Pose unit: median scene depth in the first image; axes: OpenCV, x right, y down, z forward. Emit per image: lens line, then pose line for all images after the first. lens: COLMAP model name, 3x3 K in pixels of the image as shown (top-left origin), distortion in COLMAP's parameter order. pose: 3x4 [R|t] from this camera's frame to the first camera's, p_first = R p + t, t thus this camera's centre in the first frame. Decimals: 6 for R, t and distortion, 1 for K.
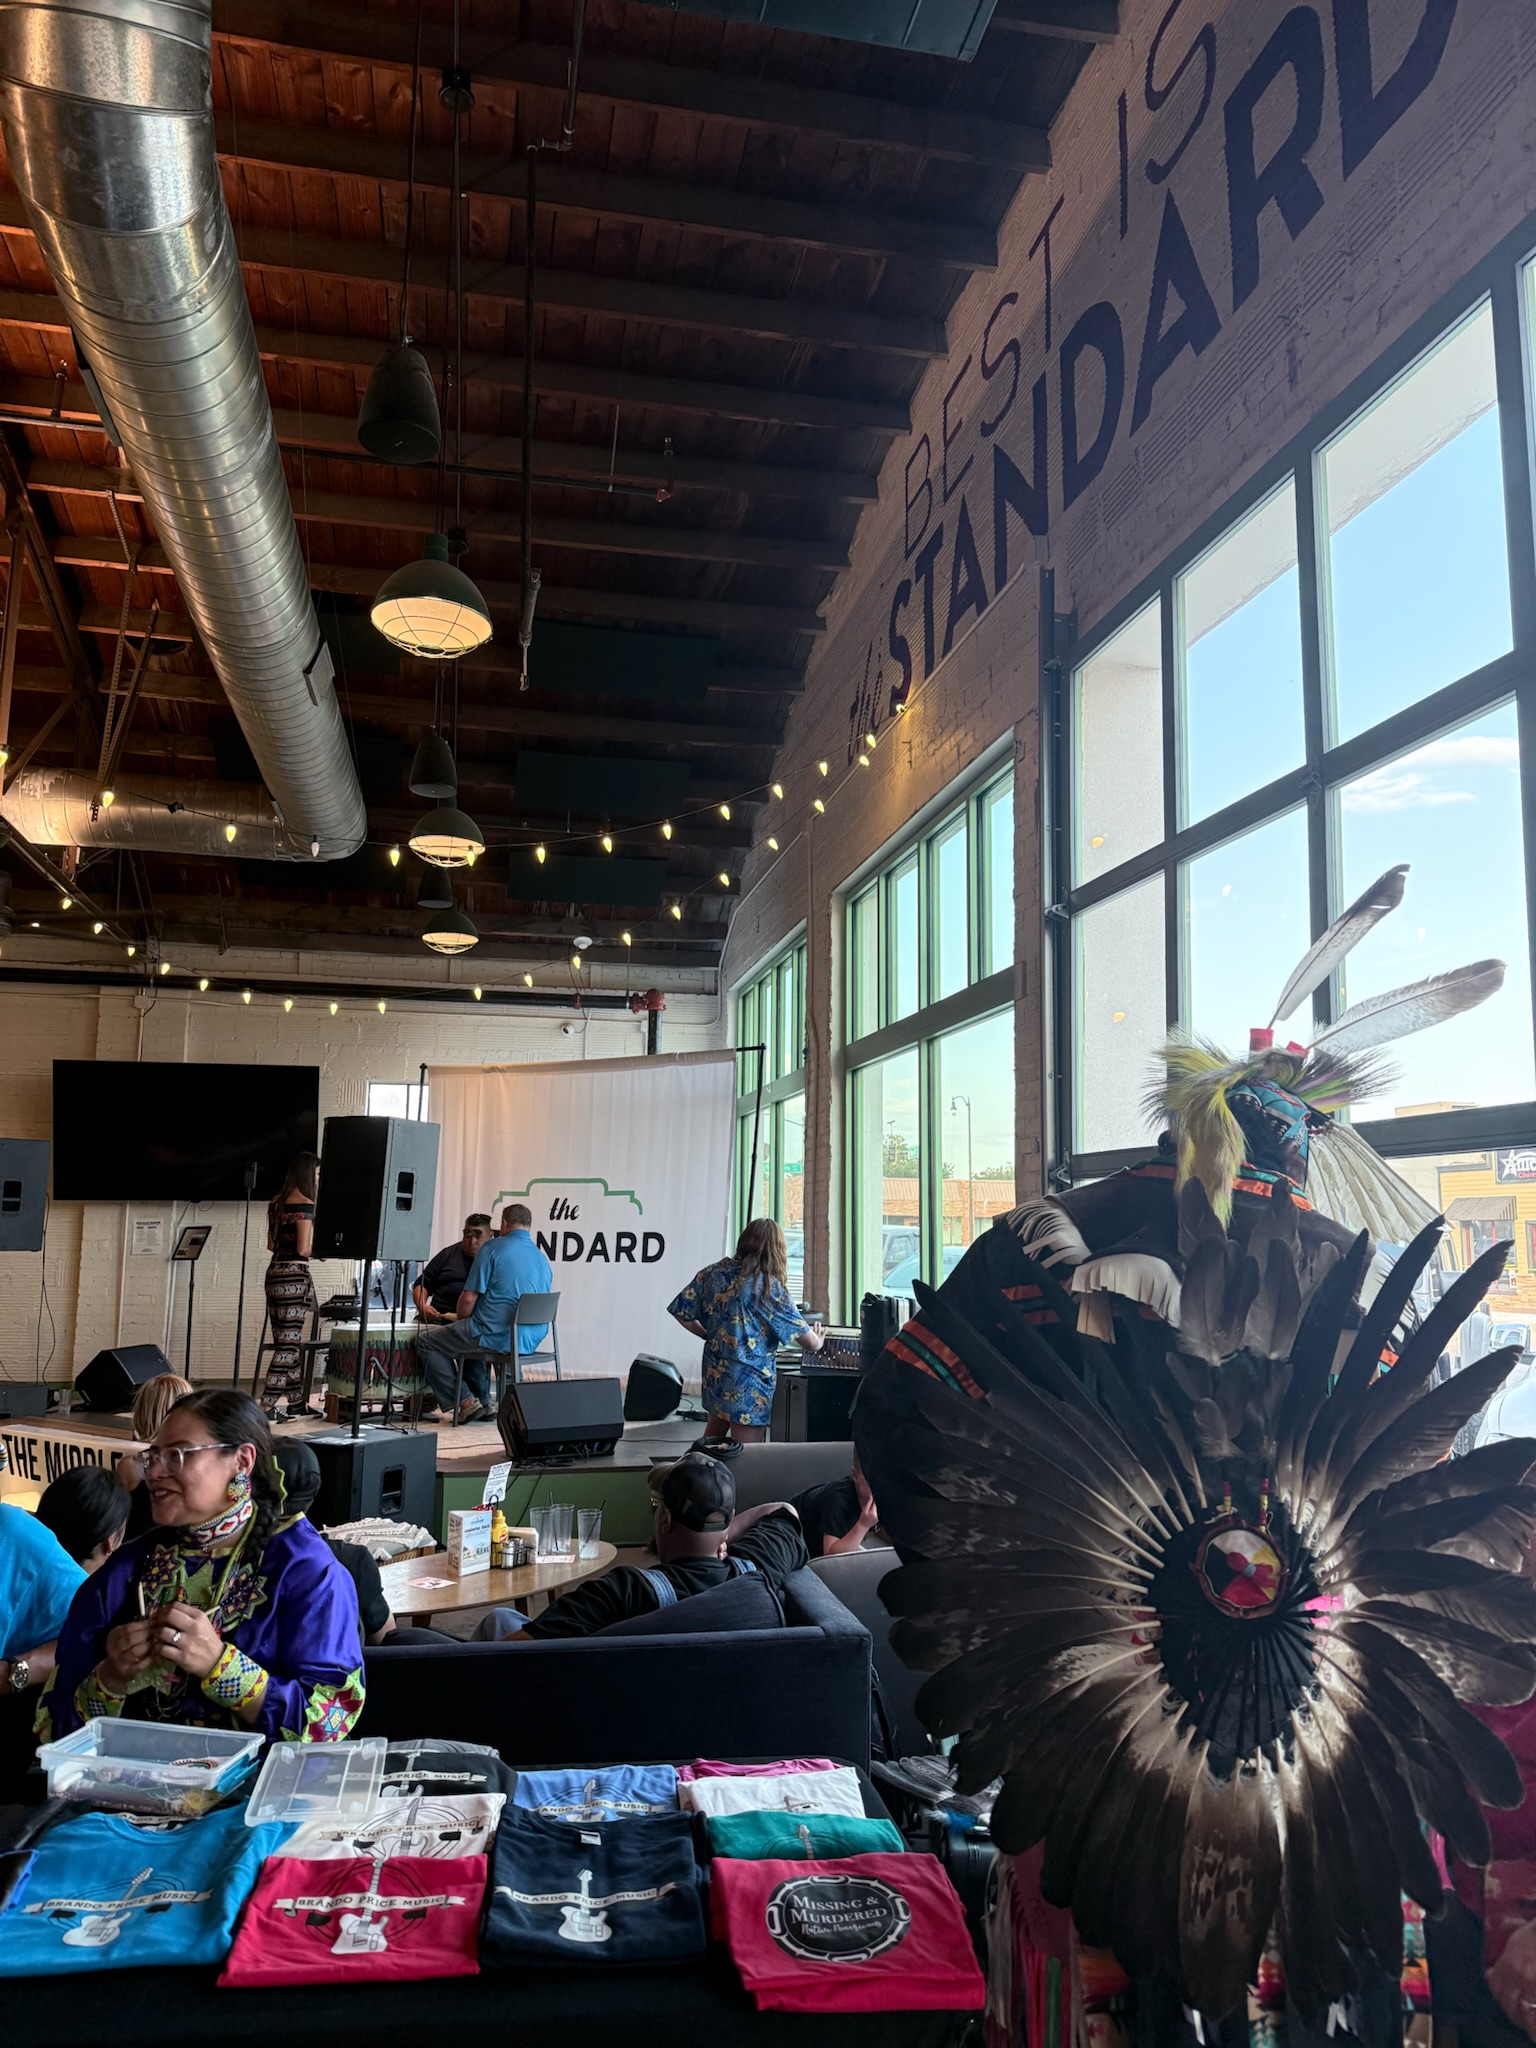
lens RADIAL K [[1380.1, 0, 775.5], [0, 1380.1, 1034.6], [0, 0, 1]] dist [0.045565, -0.084181]
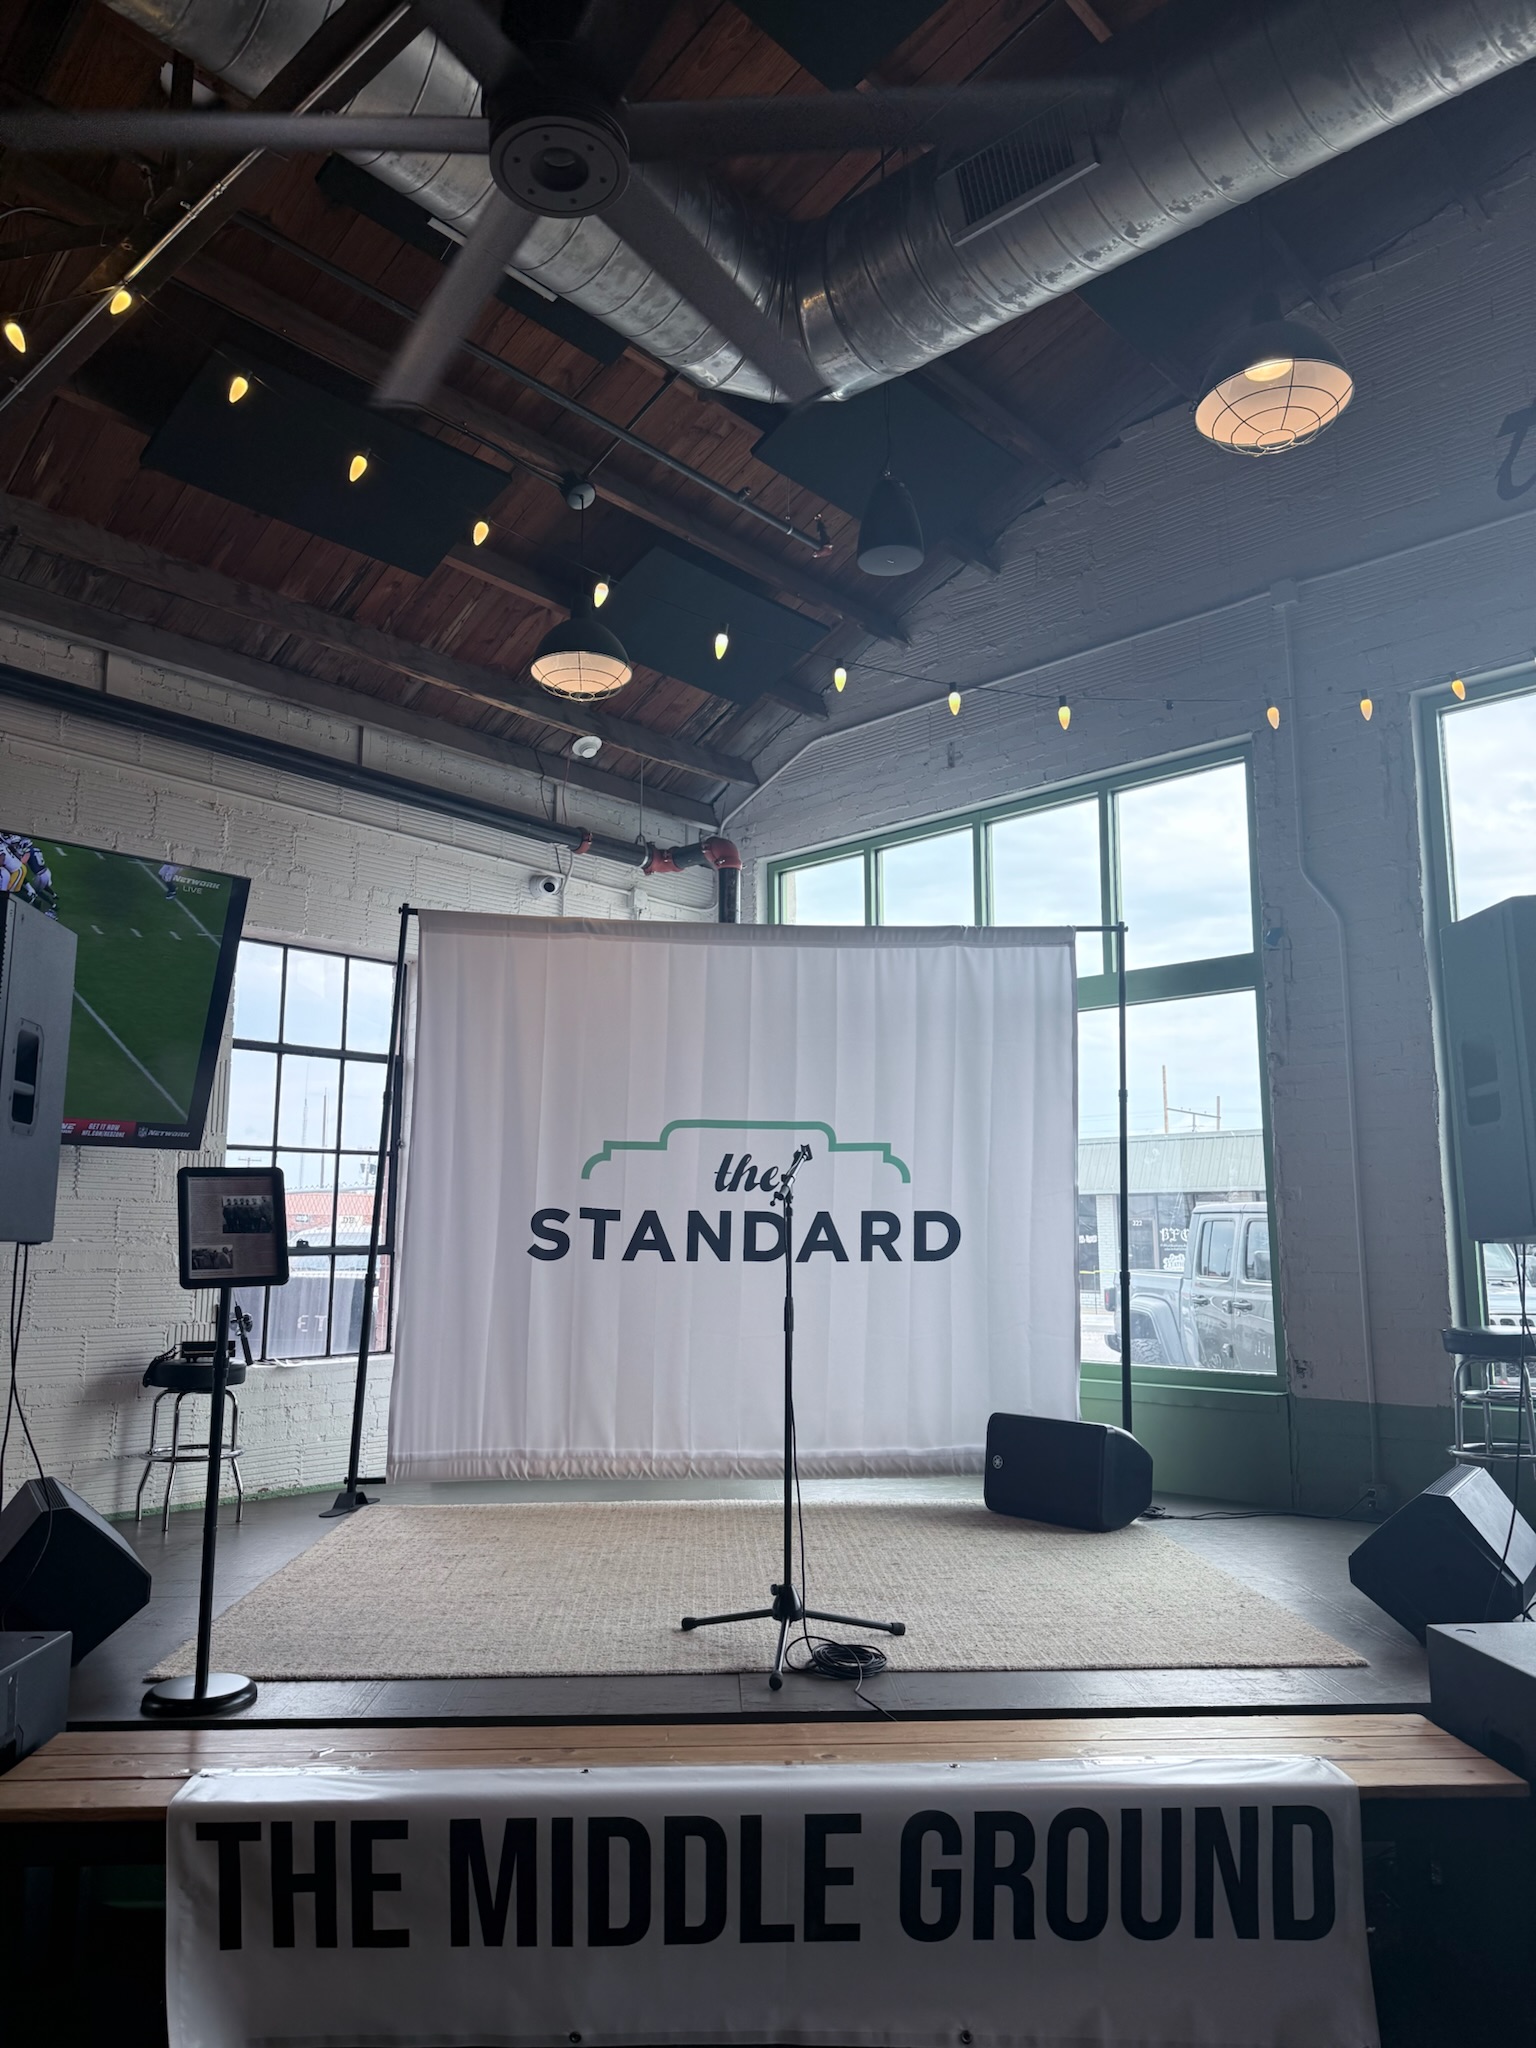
lens RADIAL K [[1410.4, 0, 762.5], [0, 1410.4, 1040.7], [0, 0, 1]] dist [0.096564, -0.192443]
pose [[0.813078, 0.071919, 0.577695, -0.725540], [-0.073176, 0.997095, -0.021139, 0.119907], [-0.577537, -0.025086, 0.815979, 0.739422]]
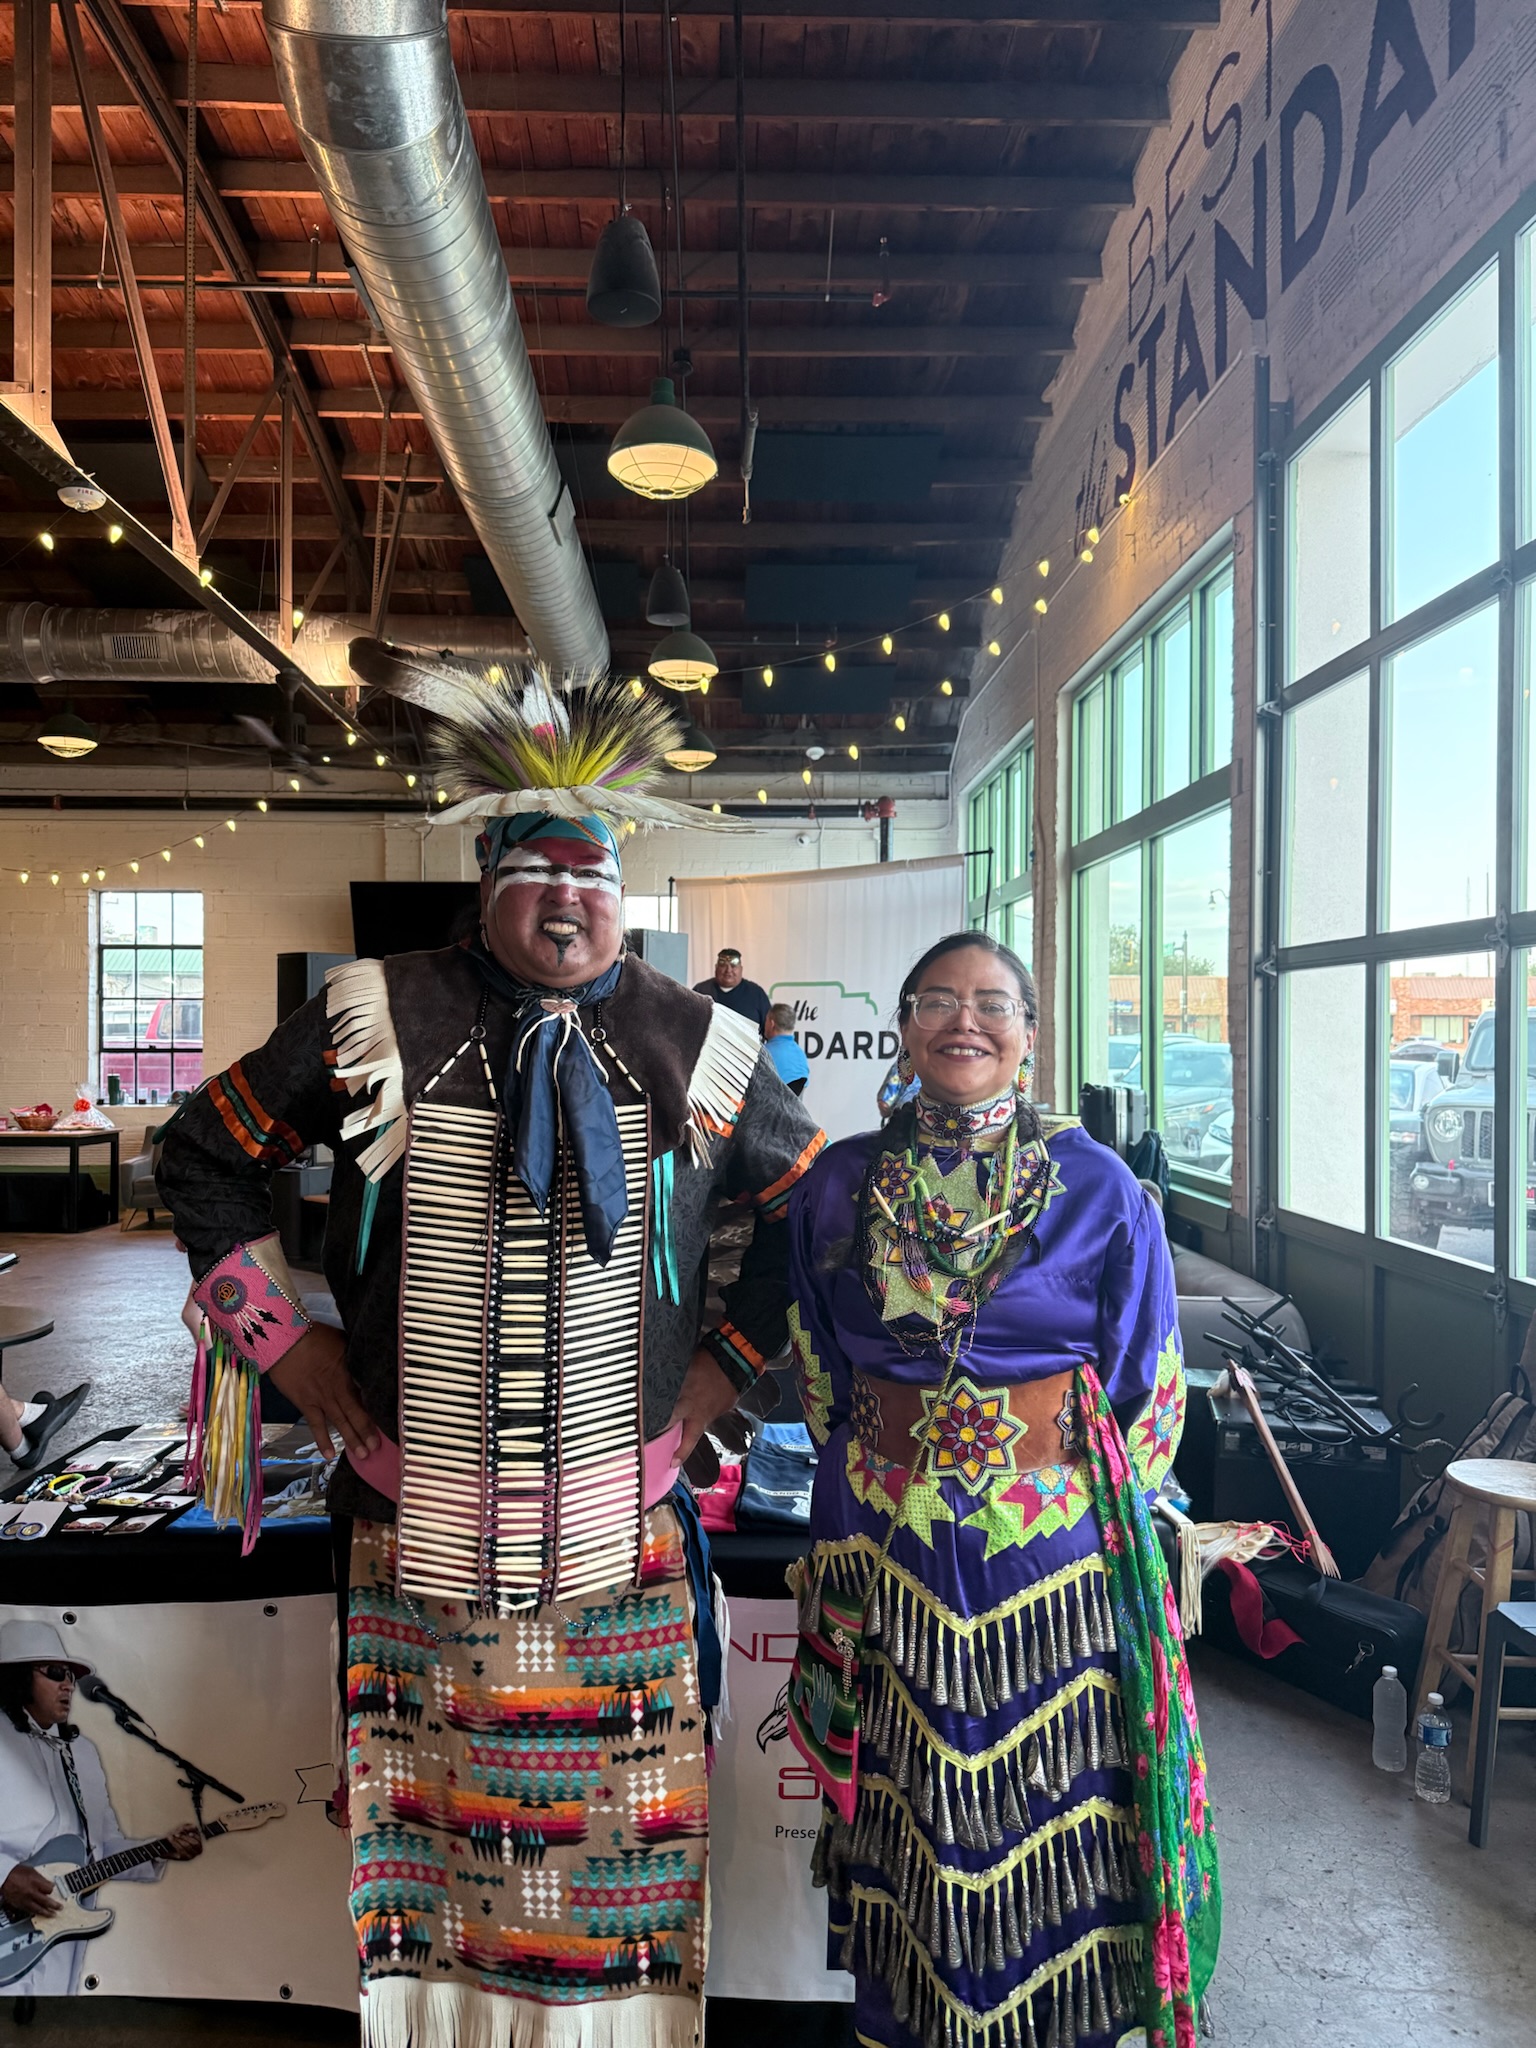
lens RADIAL K [[1410.4, 0, 762.5], [0, 1410.4, 1040.7], [0, 0, 1]] dist [0.096564, -0.192443]
pose [[0.982592, -0.006786, -0.185654, 0.024310], [0.033350, 0.989541, 0.140342, -0.005973], [0.182760, -0.144091, 0.972541, -0.095981]]
